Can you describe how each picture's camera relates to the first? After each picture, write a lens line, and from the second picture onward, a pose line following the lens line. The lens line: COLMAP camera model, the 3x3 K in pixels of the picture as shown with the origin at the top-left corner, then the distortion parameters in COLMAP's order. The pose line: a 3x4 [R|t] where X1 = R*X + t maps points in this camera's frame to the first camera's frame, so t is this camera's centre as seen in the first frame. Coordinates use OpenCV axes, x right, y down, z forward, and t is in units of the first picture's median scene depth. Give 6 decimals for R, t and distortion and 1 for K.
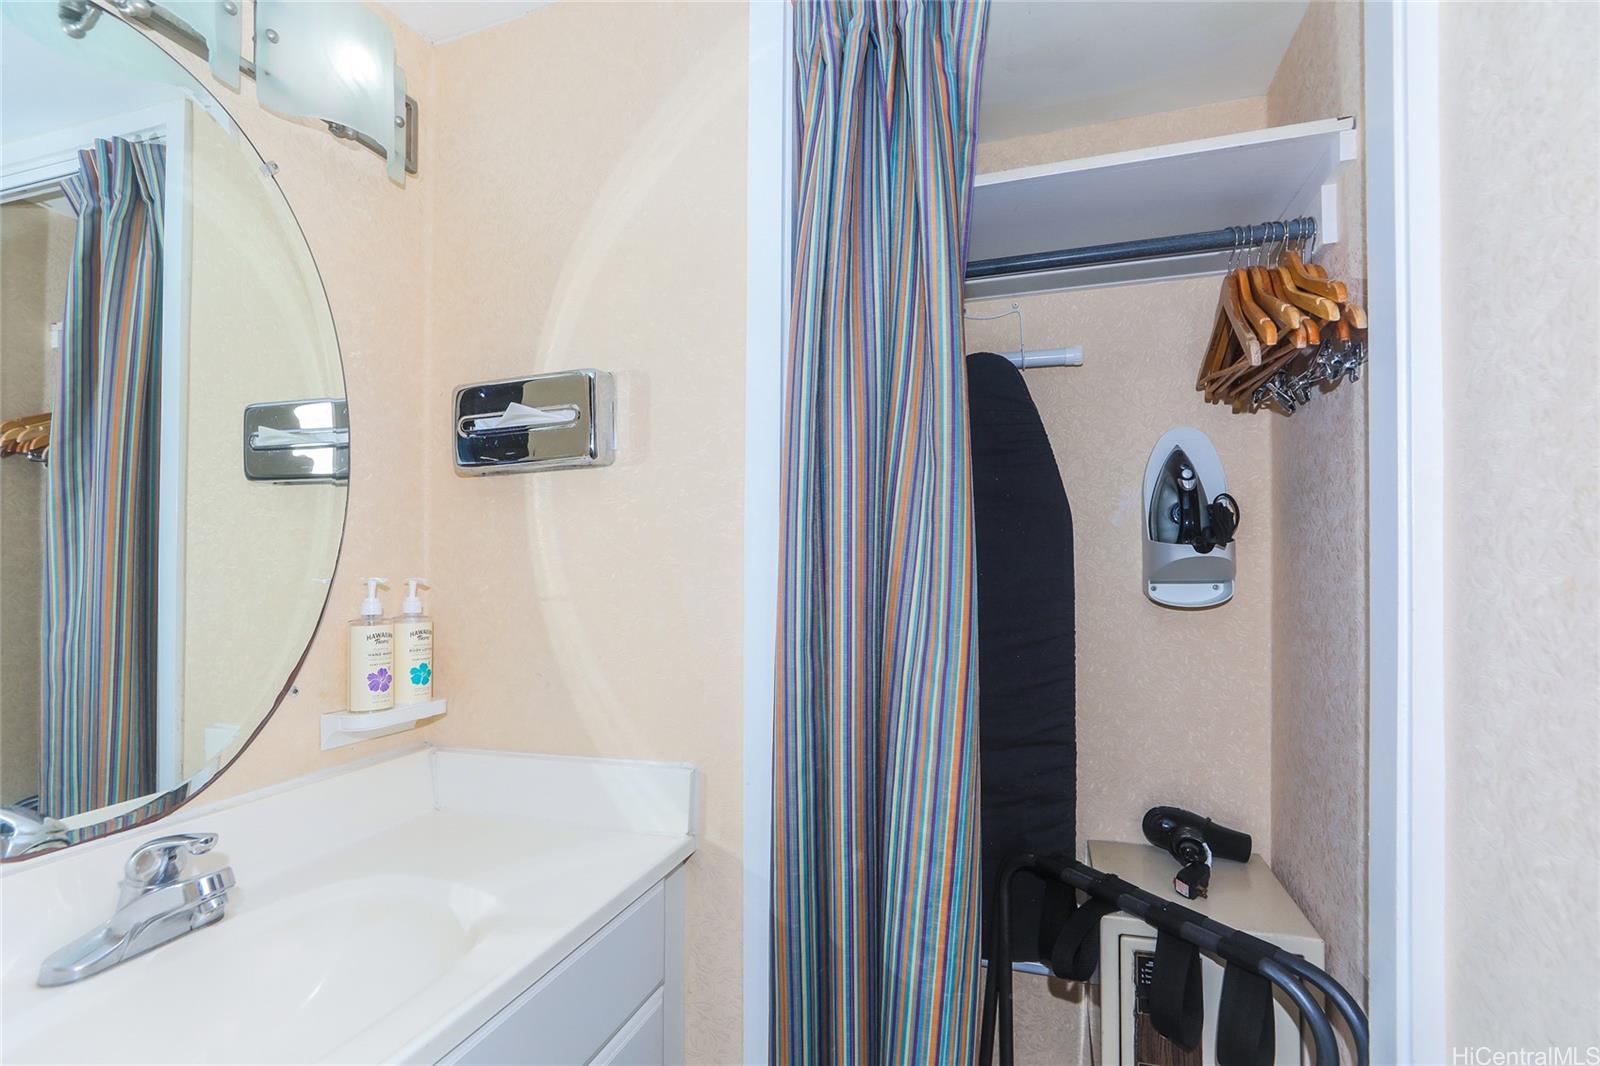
lens RADIAL K [[735.2, 0, 810.0], [0, 735.2, 559.8], [0, 0, 1]] dist [-0.020309, 0.008827]
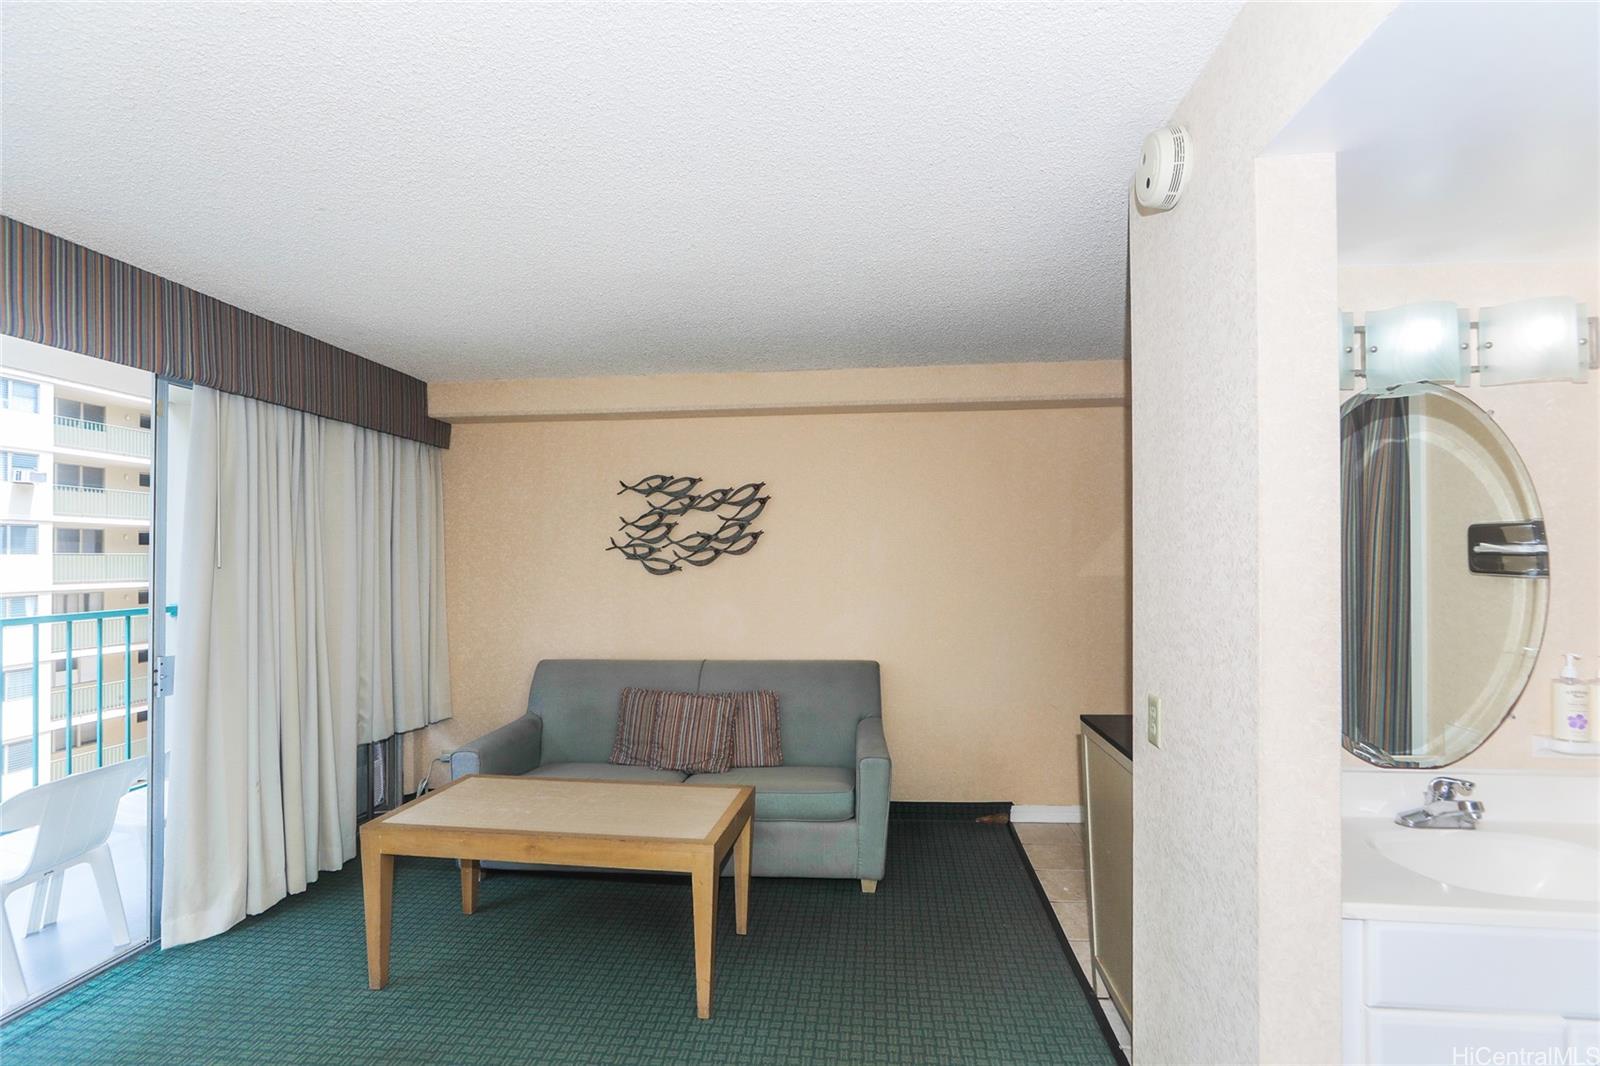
lens RADIAL K [[735.2, 0, 804.1], [0, 735.2, 539.0], [0, 0, 1]] dist [-0.020309, 0.008827]
pose [[0.204524, -0.021410, -0.978627, 0.784874], [0.008366, 0.999762, -0.020124, -0.272496], [0.978826, -0.004071, 0.204654, -1.217852]]
